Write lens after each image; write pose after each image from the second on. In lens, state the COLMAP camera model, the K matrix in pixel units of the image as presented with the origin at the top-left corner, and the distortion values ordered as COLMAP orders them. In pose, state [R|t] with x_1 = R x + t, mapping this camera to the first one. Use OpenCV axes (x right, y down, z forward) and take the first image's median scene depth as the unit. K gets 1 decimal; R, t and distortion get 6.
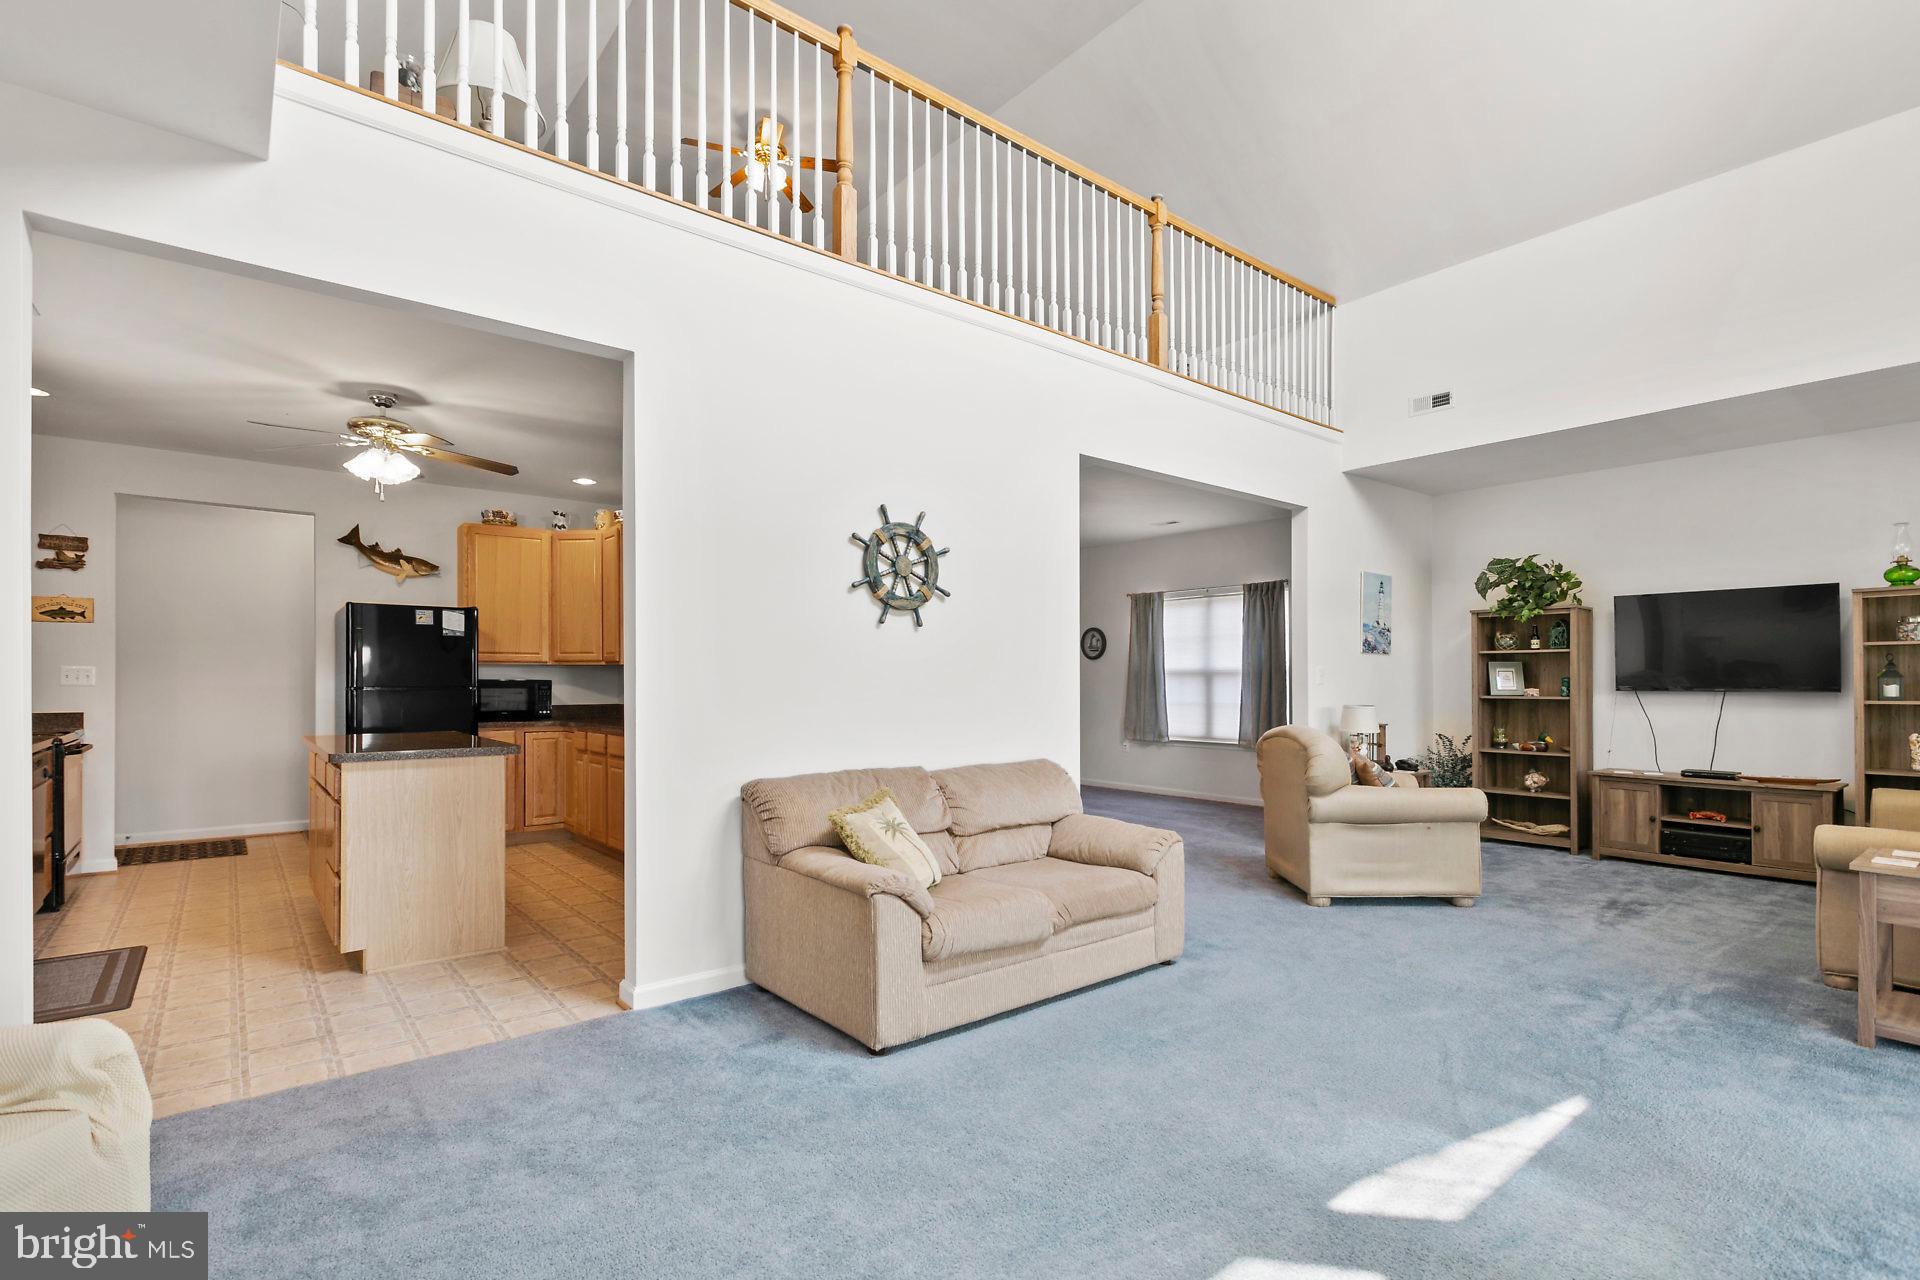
lens RADIAL K [[898.2, 0, 987.4], [0, 898.2, 676.1], [0, 0, 1]] dist [0.003775, 0.000073]
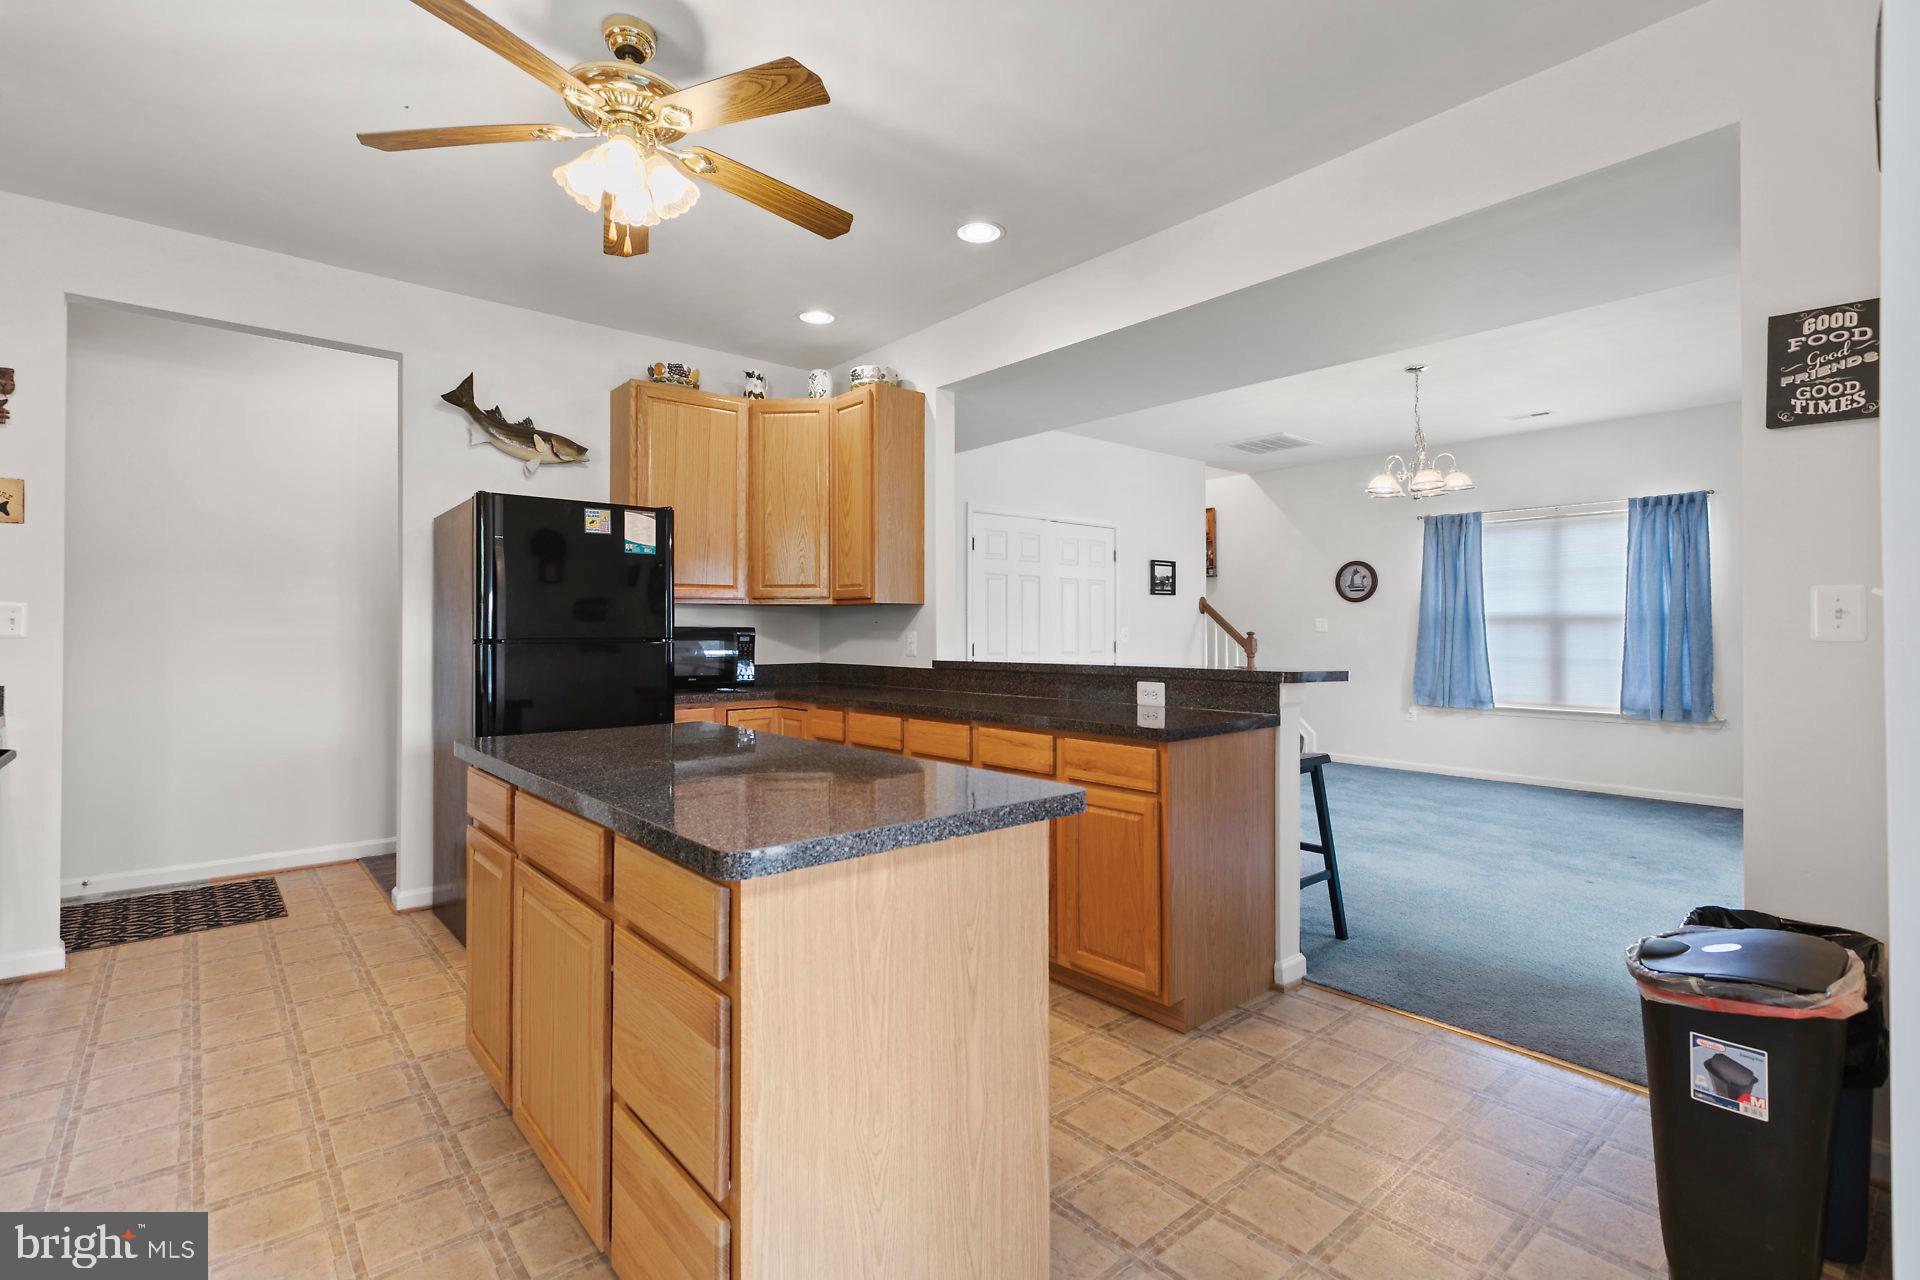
lens RADIAL K [[885.3, 0, 975.3], [0, 885.3, 621.4], [0, 0, 1]] dist [0.003220, 0.000529]
pose [[0.999743, 0.000370, 0.022664, -0.386917], [-0.000269, 0.999990, -0.004444, 0.003045], [-0.022665, 0.004437, 0.999733, 0.406646]]
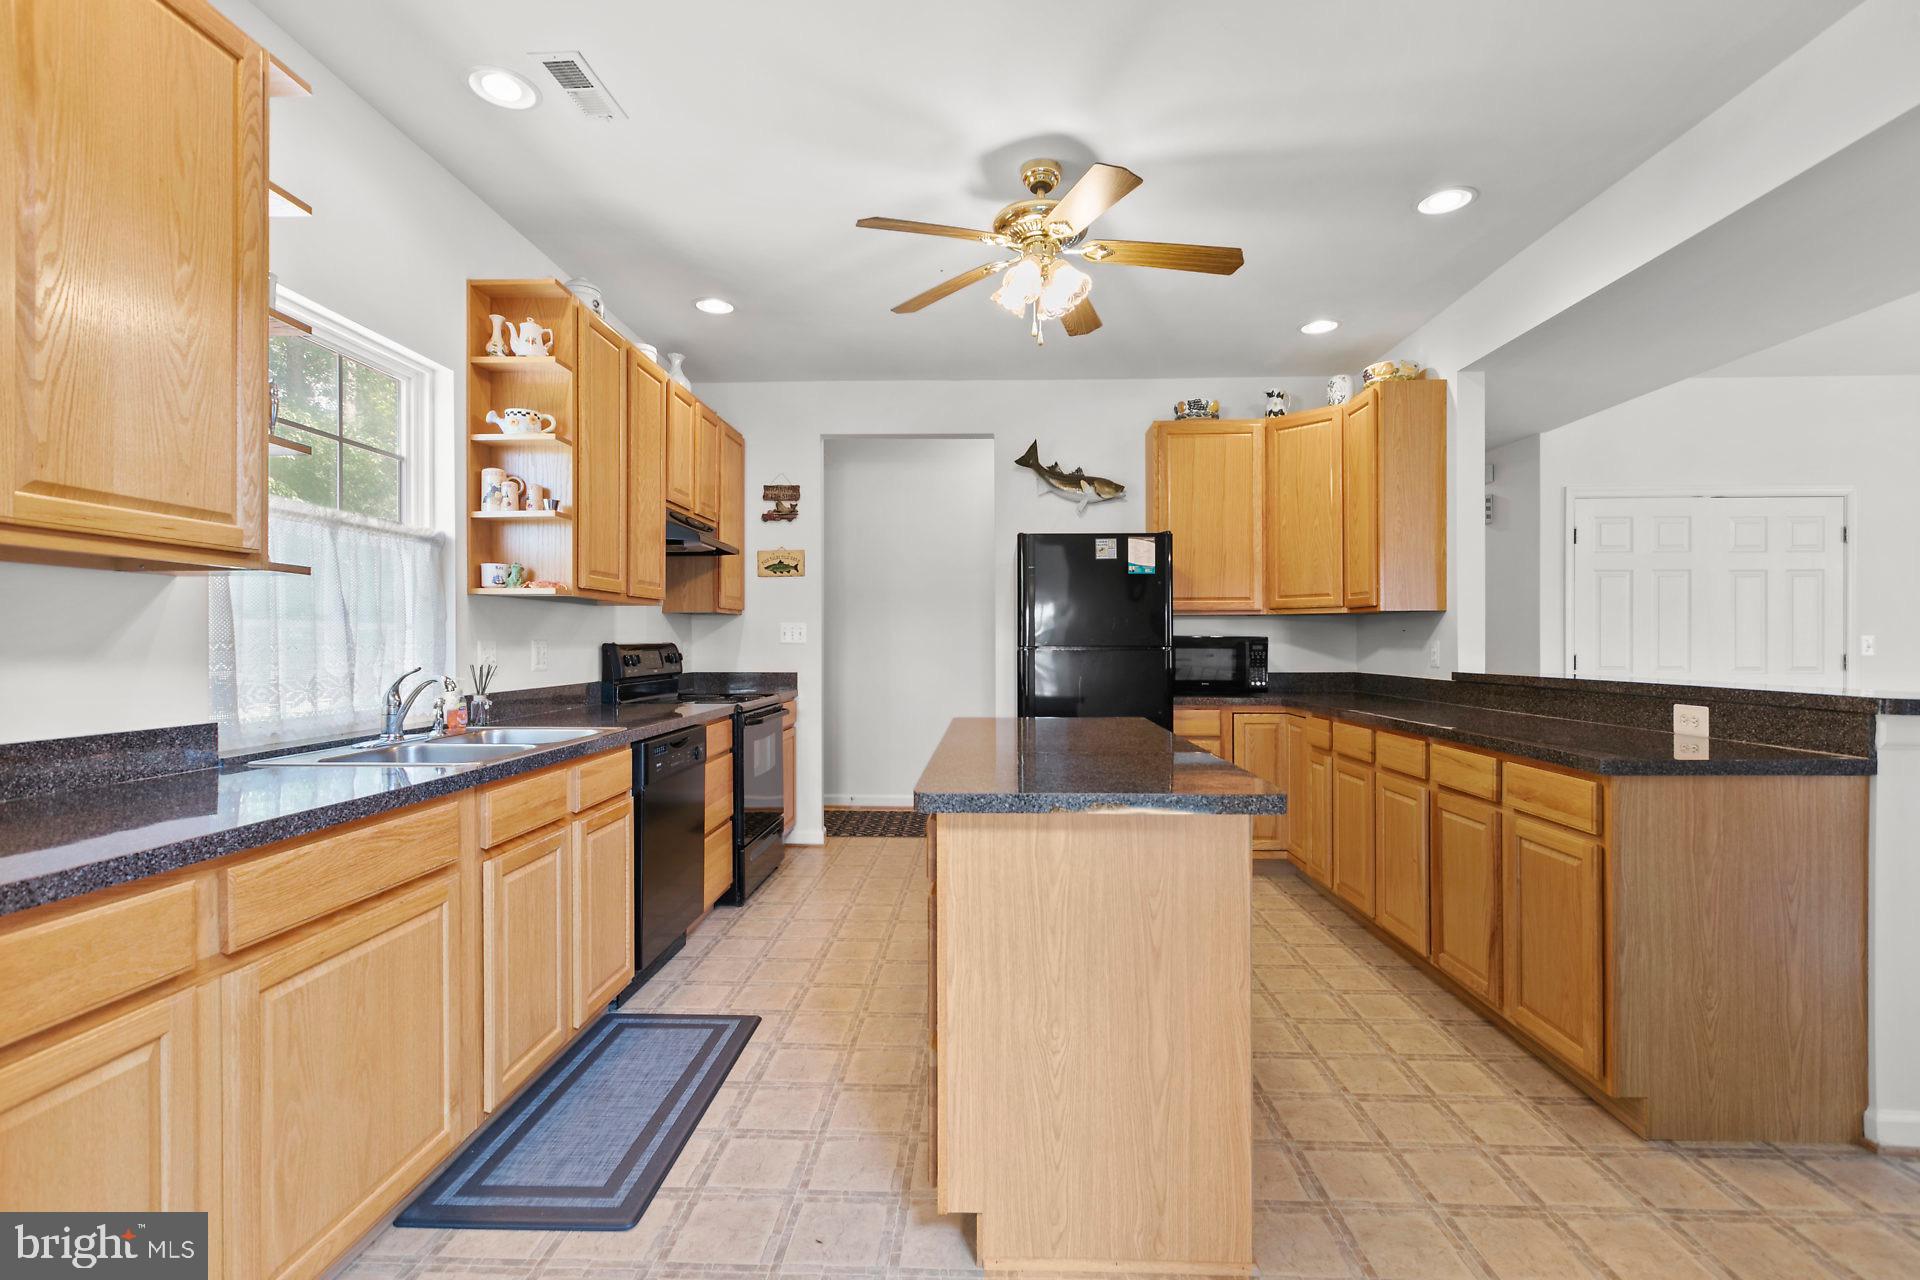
lens RADIAL K [[872.0, 0, 968.5], [0, 872.0, 638.4], [0, 0, 1]] dist [-0.000746, 0.000598]
pose [[0.744629, -0.001288, -0.667478, -0.242392], [0.004410, 0.999986, 0.002990, 0.003098], [0.667464, -0.005170, 0.744624, 0.406488]]
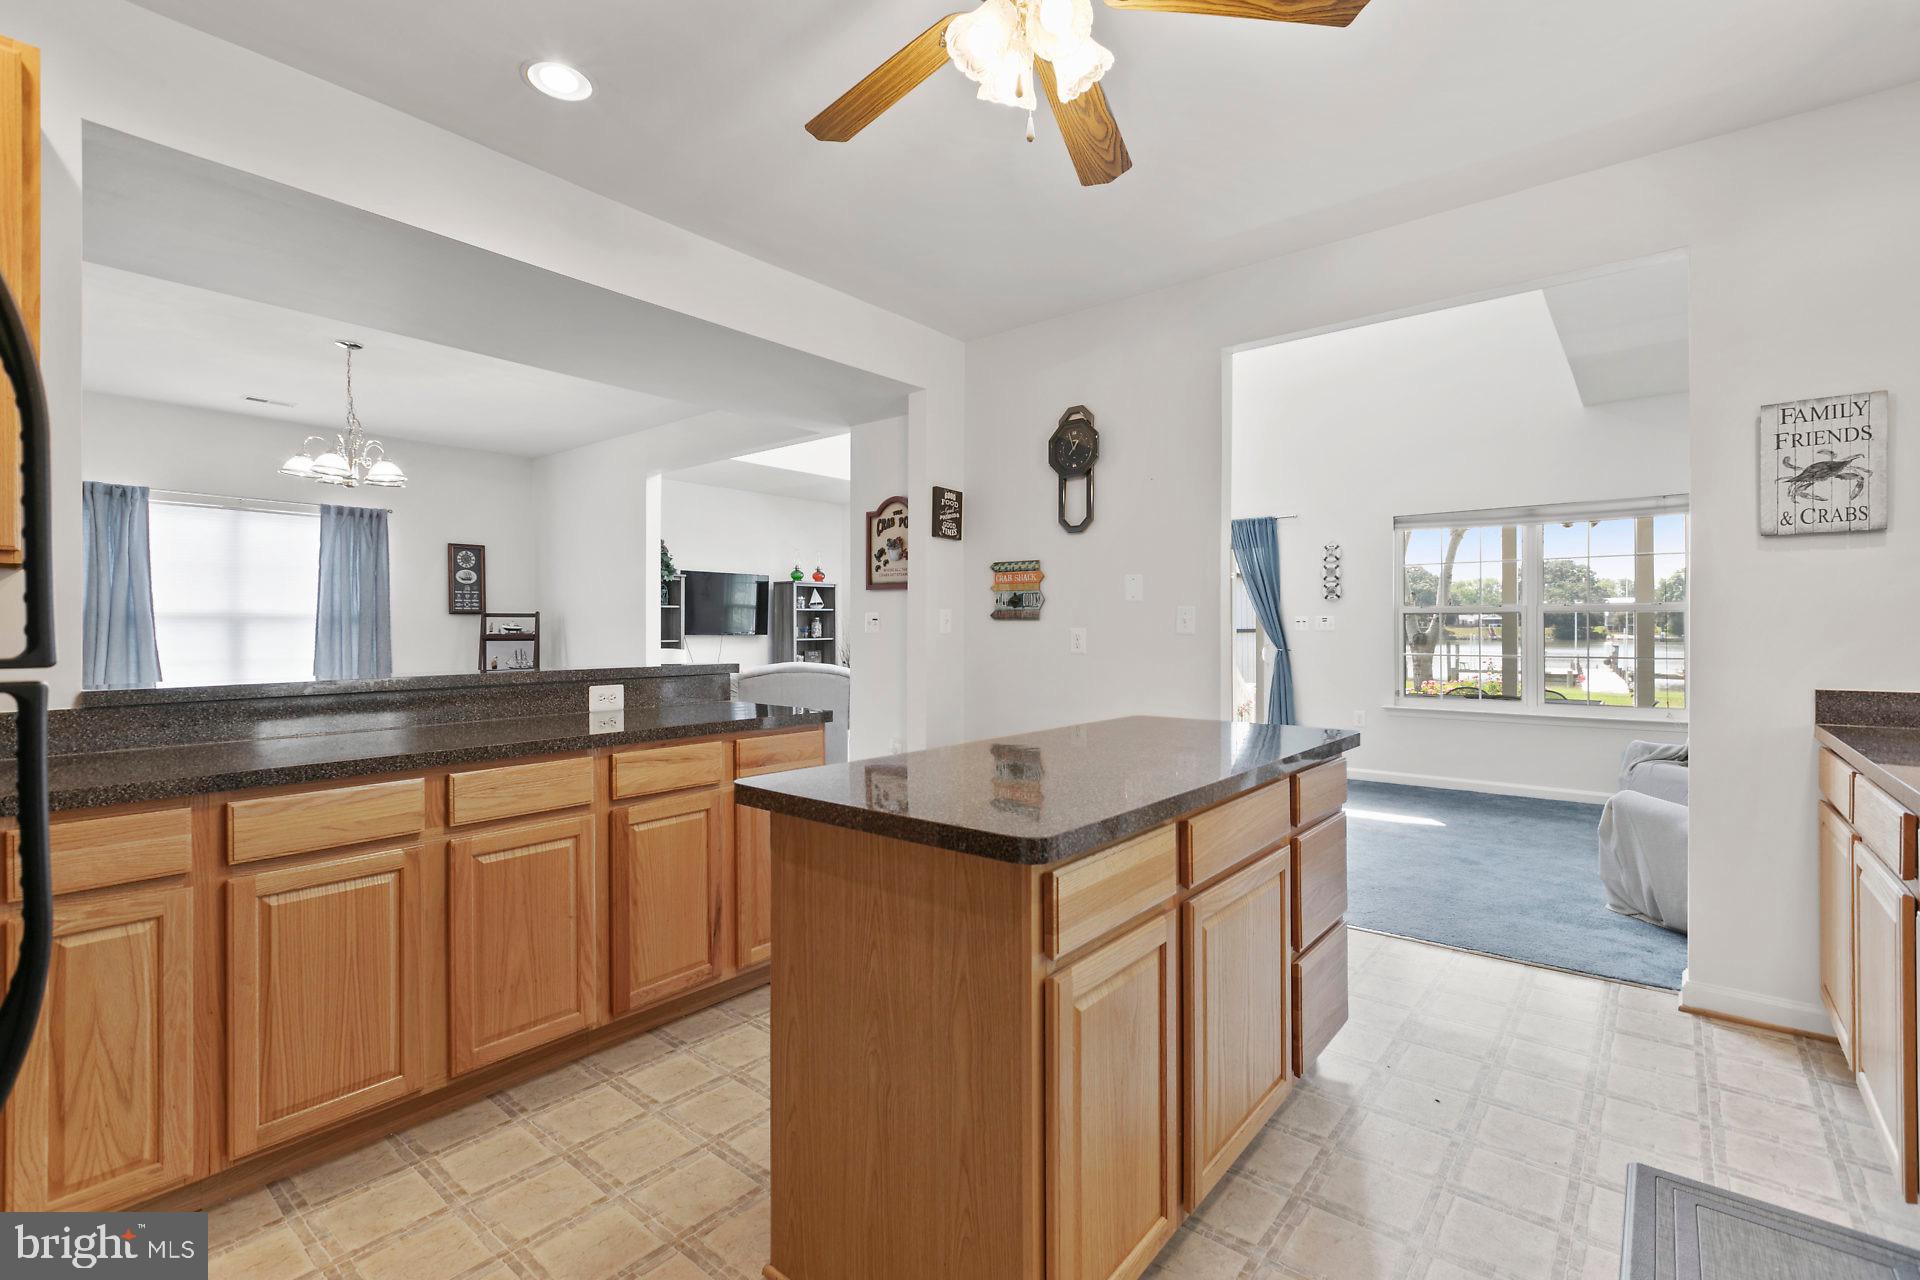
lens RADIAL K [[862.8, 0, 961.9], [0, 862.8, 628.3], [0, 0, 1]] dist [0.000411, 0.000125]
pose [[-0.183804, 0.001554, 0.982962, -0.791623], [-0.004583, 0.999987, -0.002437, 0.006113], [-0.982952, -0.004953, -0.183794, 0.850973]]
